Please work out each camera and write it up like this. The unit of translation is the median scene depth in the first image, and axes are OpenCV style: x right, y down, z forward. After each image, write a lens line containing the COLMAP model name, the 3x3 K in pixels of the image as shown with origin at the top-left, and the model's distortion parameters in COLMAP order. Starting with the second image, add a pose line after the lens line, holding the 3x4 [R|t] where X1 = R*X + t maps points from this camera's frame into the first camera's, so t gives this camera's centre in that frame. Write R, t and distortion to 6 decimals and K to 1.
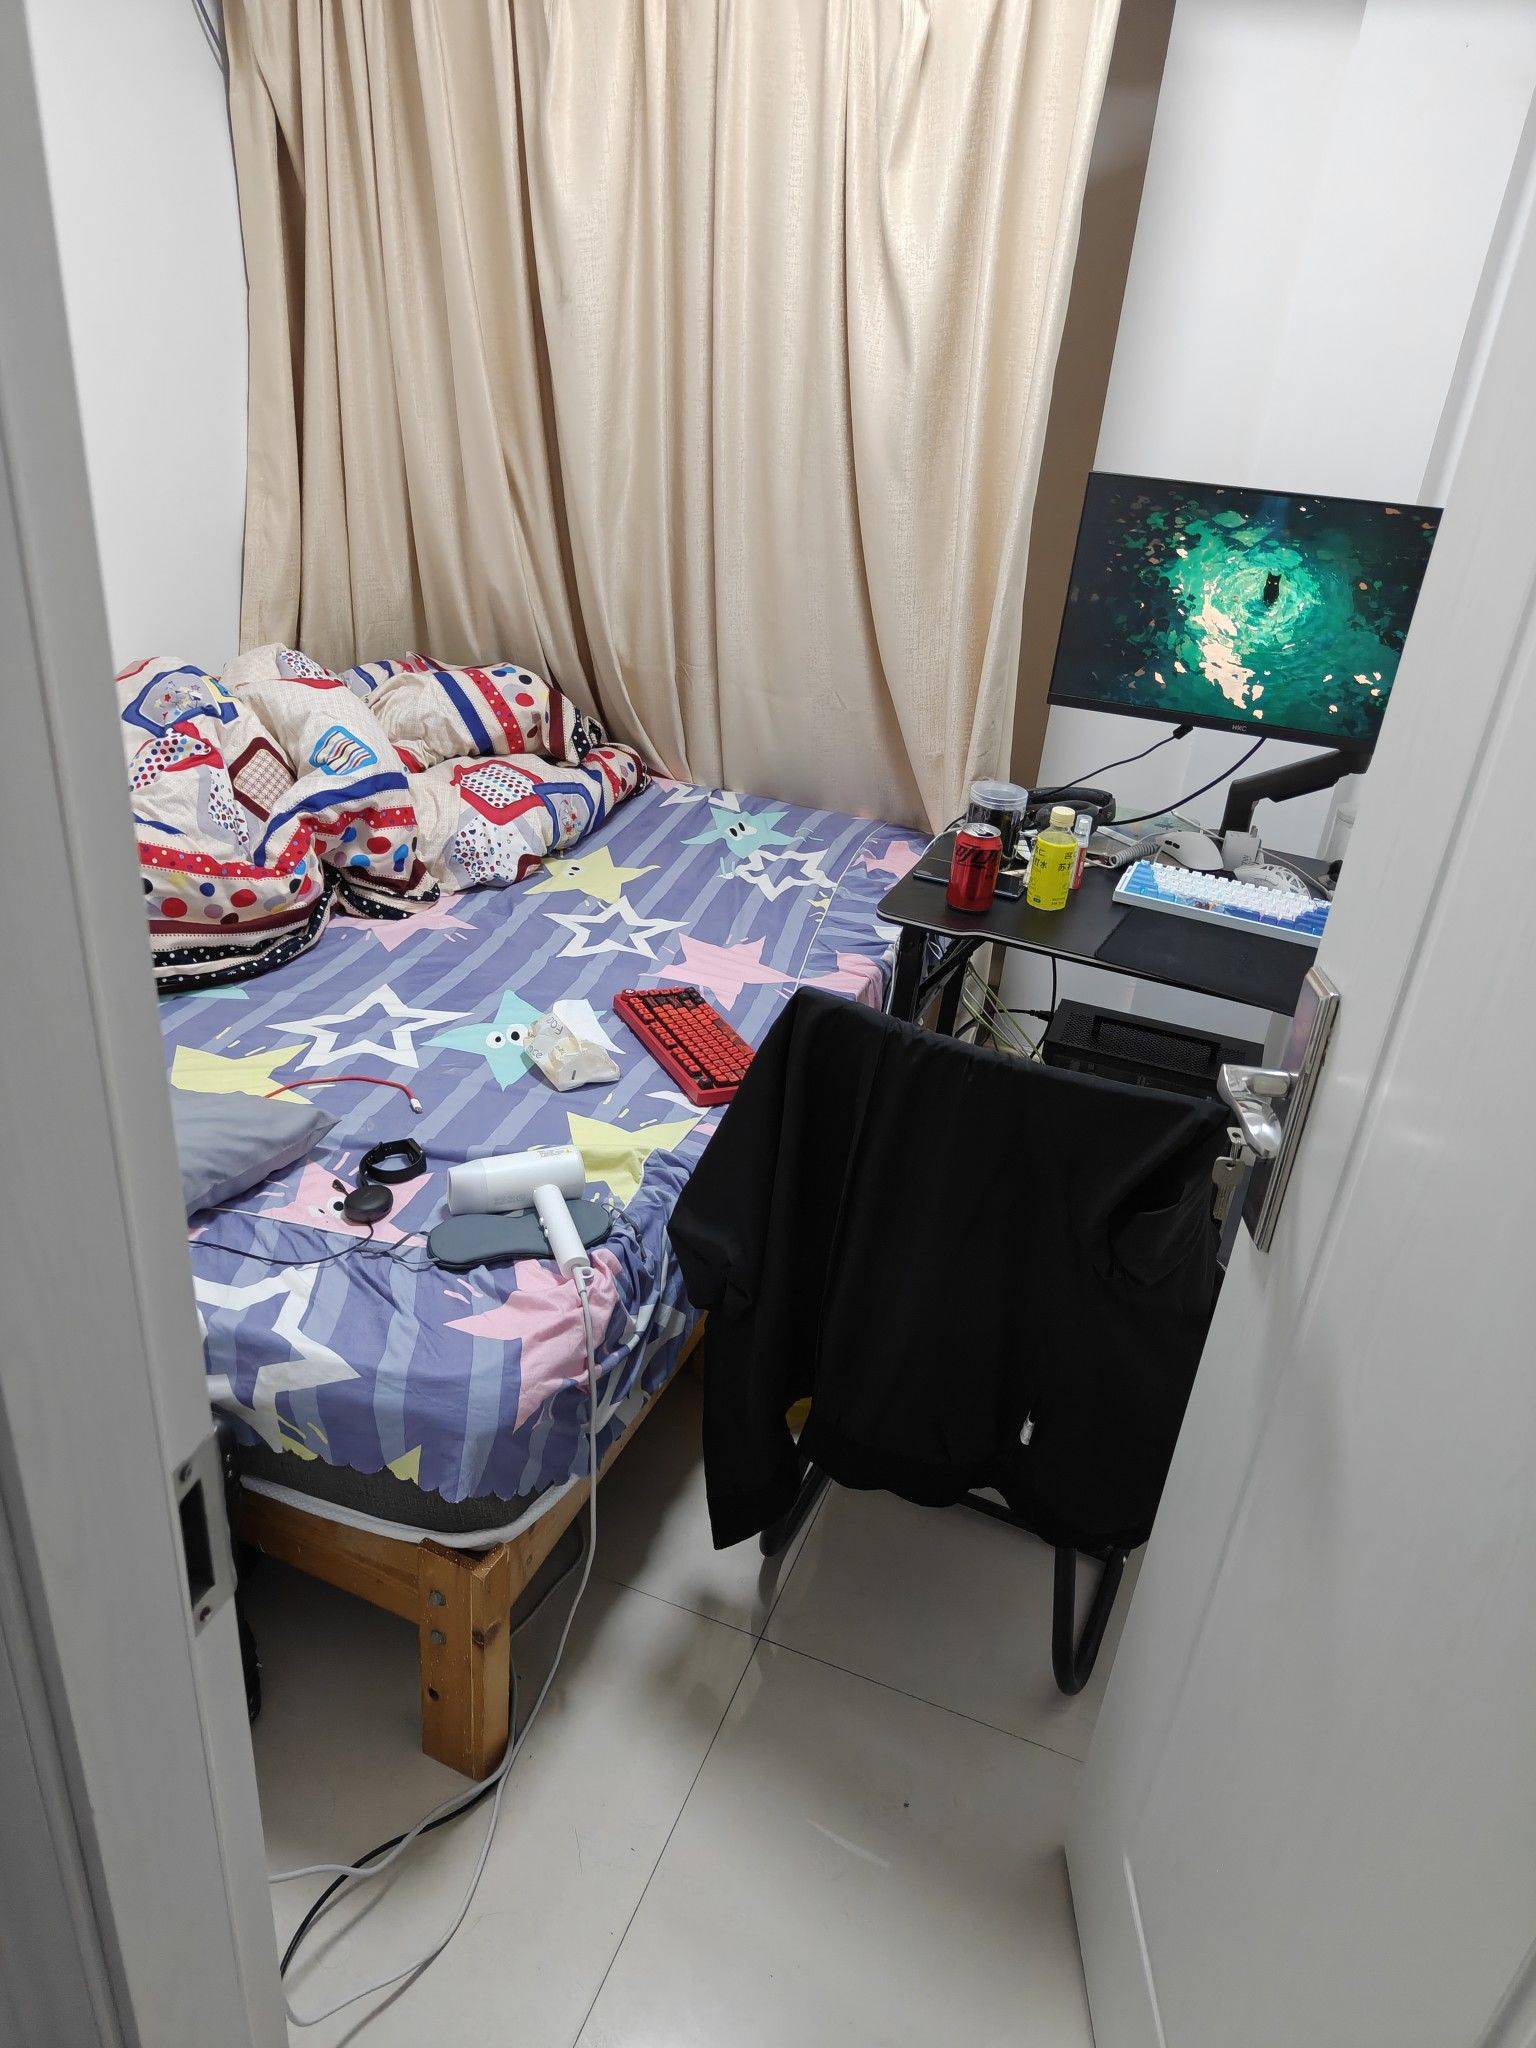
lens RADIAL K [[1461.0, 0, 768.0], [0, 1461.0, 1024.0], [0, 0, 1]] dist [0.009543, -0.012523]
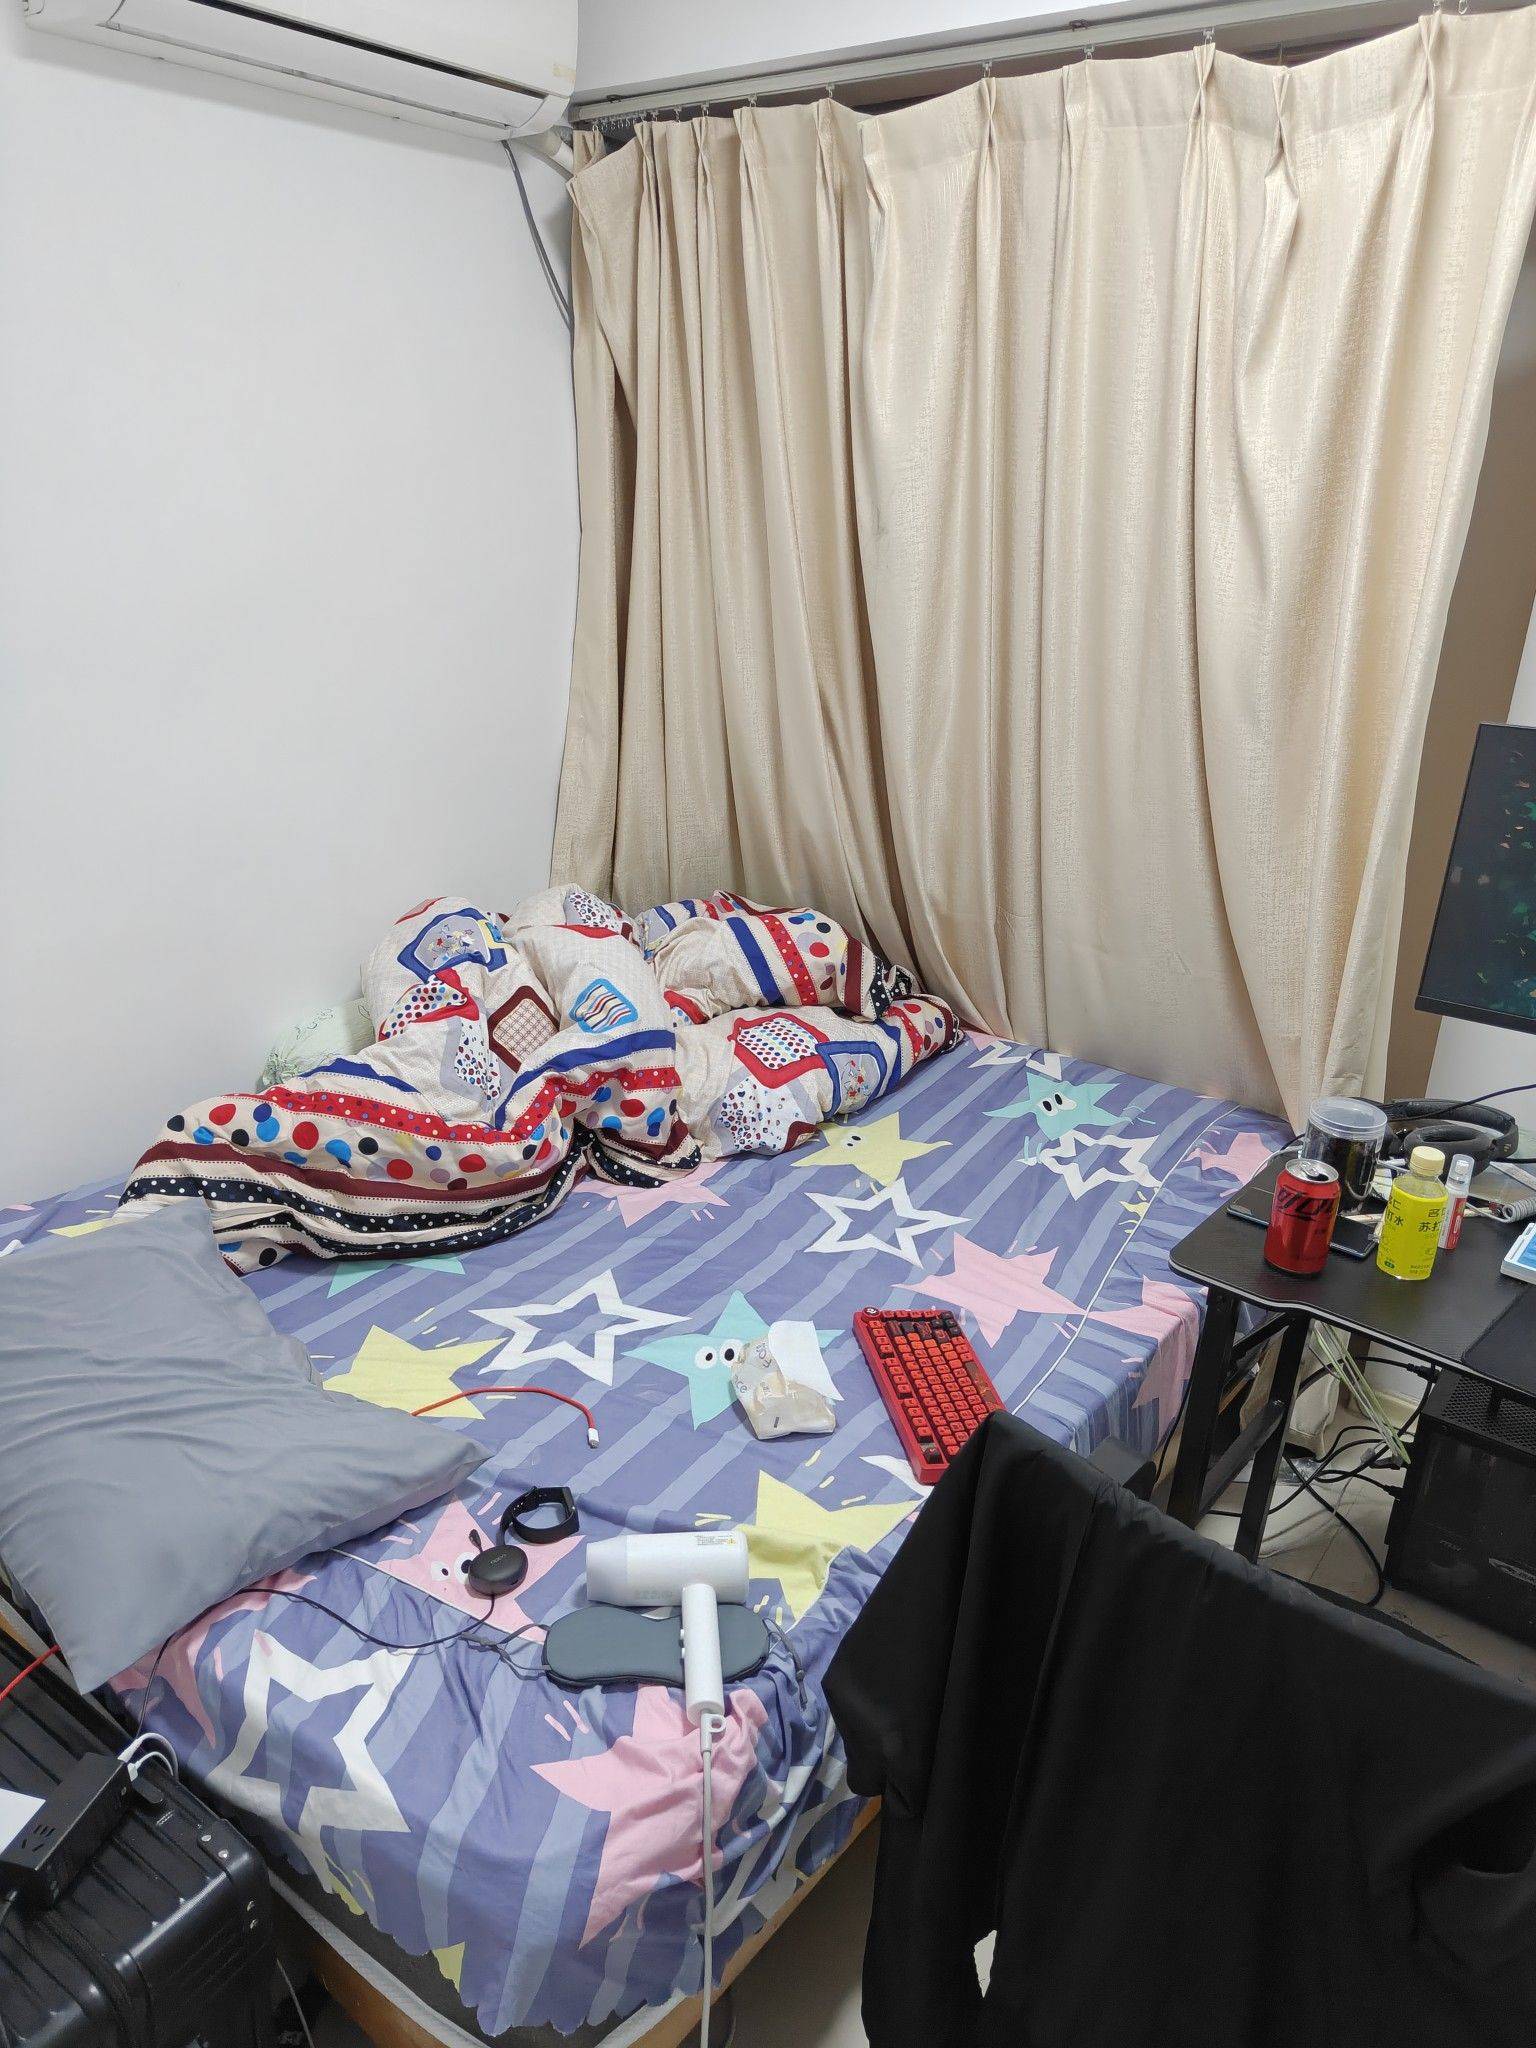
lens RADIAL K [[1461.0, 0, 768.0], [0, 1461.0, 1024.0], [0, 0, 1]] dist [0.009543, -0.012523]
pose [[0.957130, 0.057260, -0.283941, 0.077429], [-0.092214, 0.989499, -0.111299, -0.086891], [0.274587, 0.132711, 0.952360, 0.157496]]
